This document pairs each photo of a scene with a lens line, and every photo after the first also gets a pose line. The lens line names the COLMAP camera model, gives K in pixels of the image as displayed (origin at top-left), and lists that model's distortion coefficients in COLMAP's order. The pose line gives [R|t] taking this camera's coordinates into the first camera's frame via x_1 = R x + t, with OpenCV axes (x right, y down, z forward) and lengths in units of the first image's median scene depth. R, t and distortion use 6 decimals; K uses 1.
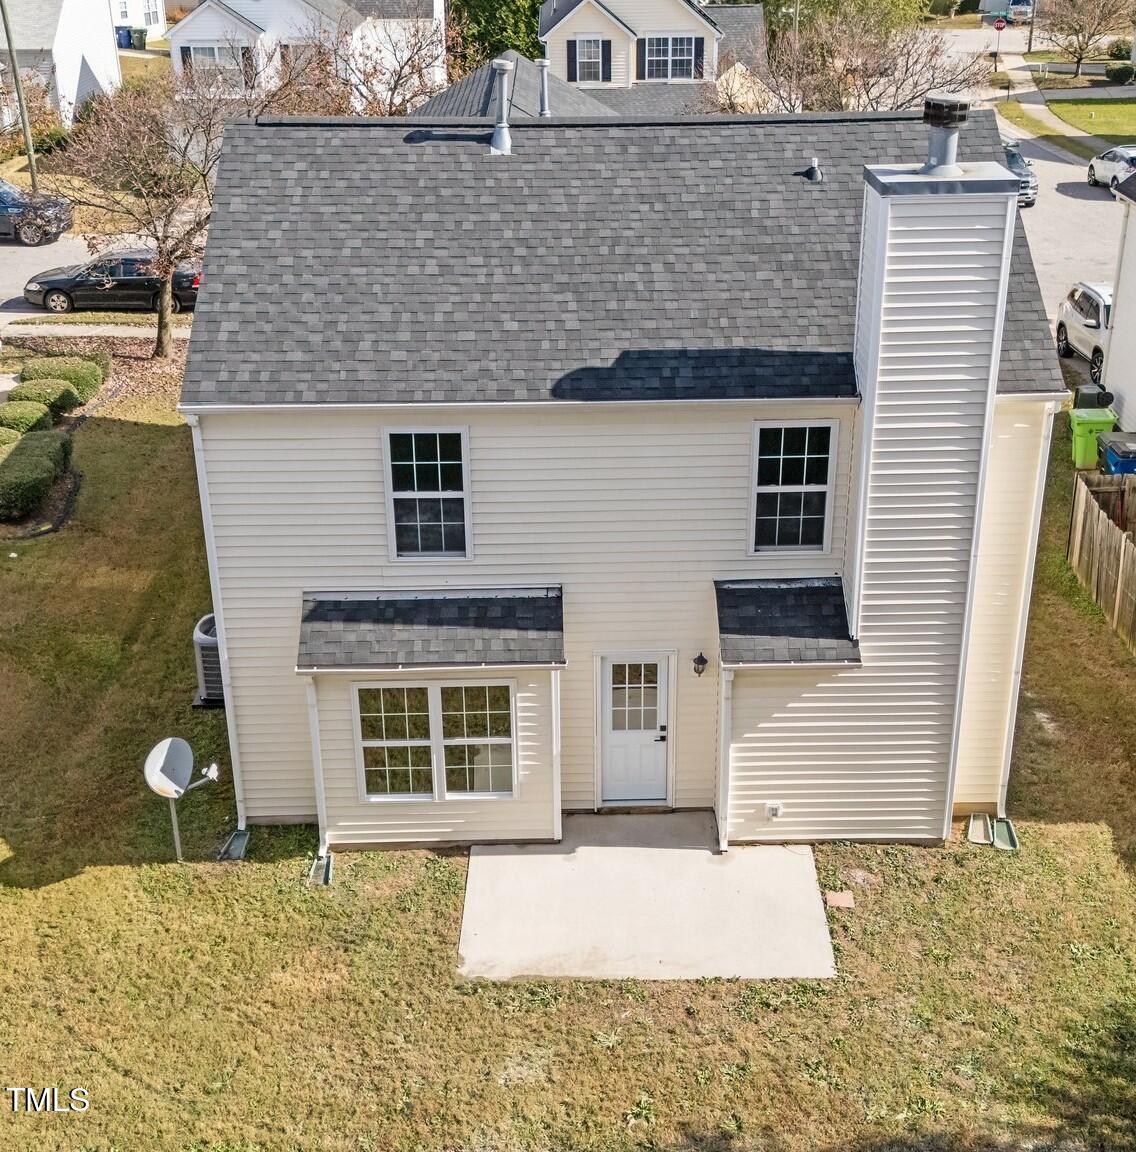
lens RADIAL K [[1532.1, 0, 568.0], [0, 1532.1, 576.0], [0, 0, 1]] dist [0.097597, -0.332854]
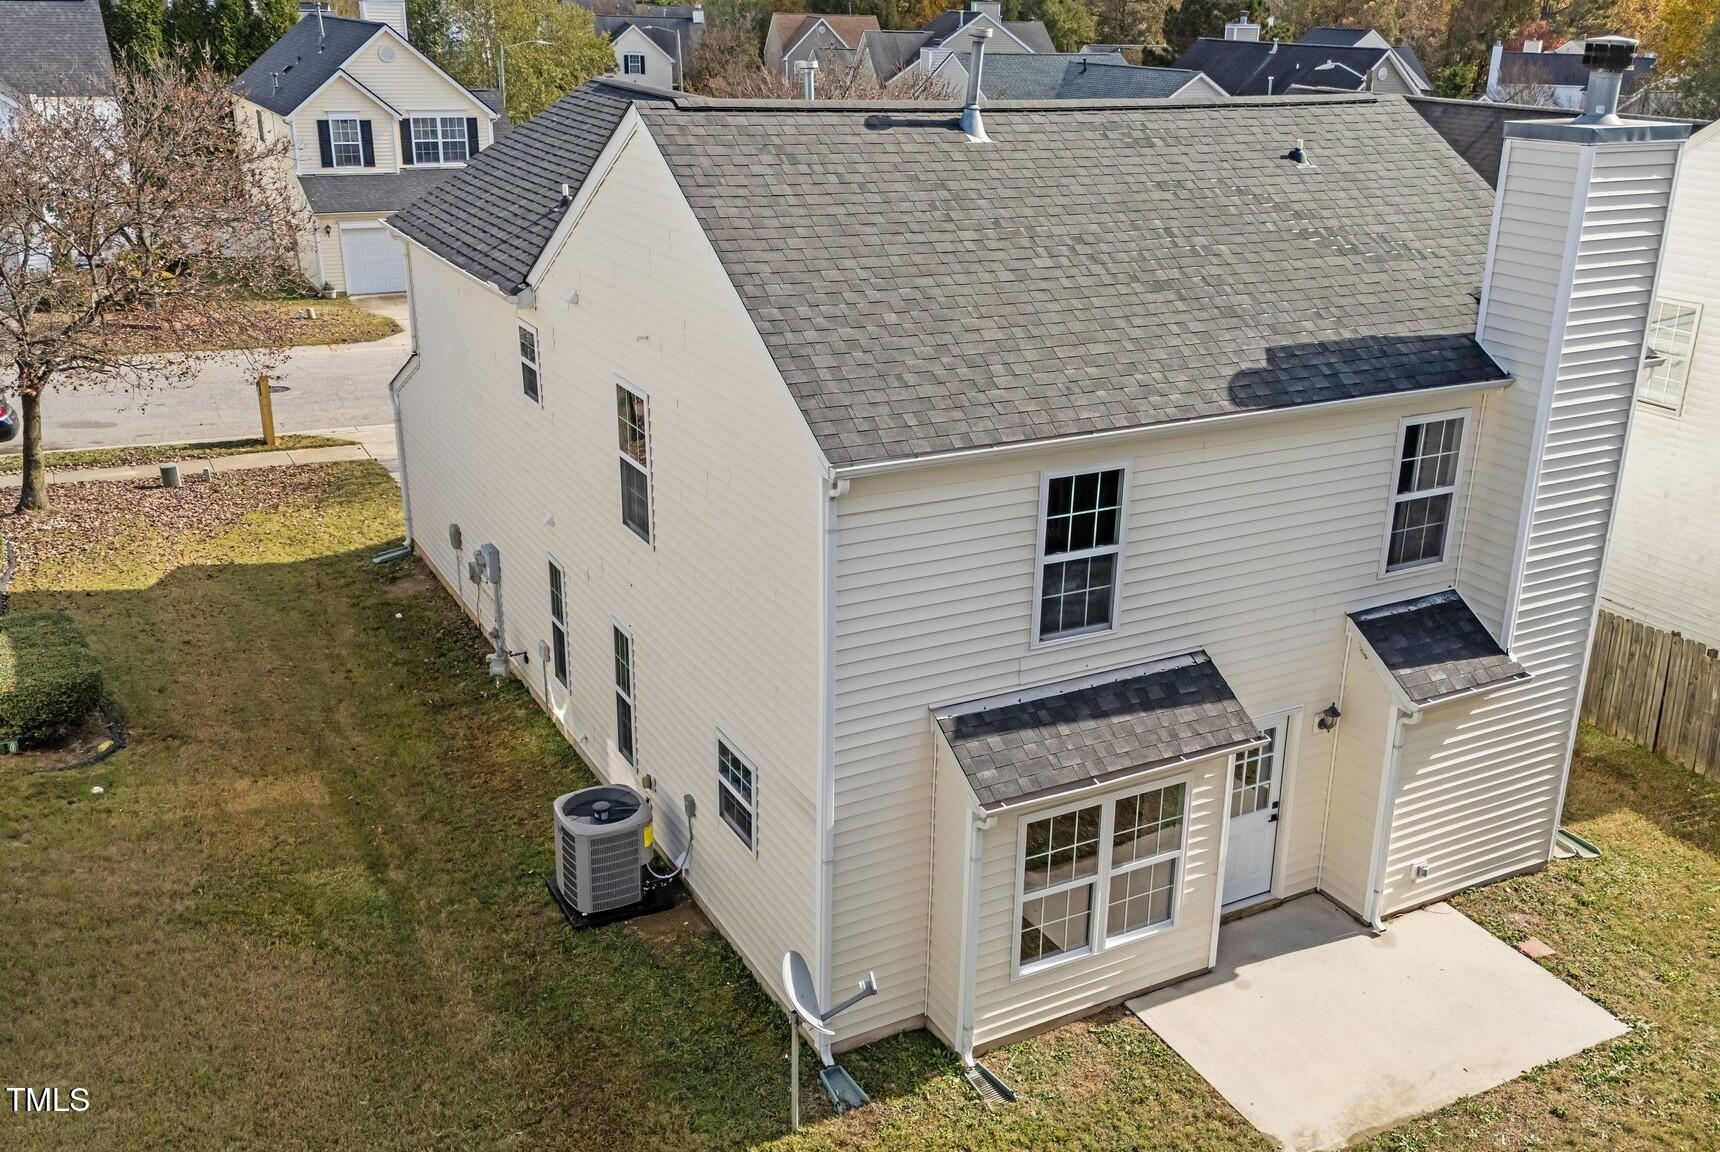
lens RADIAL K [[1578.7, 0, 860.0], [0, 1578.7, 576.0], [0, 0, 1]] dist [0.069758, -0.118103]
pose [[0.878570, -0.134089, 0.458405, -0.542106], [0.171997, 0.984212, -0.041753, -0.027382], [-0.445569, 0.115527, 0.887762, 0.334659]]
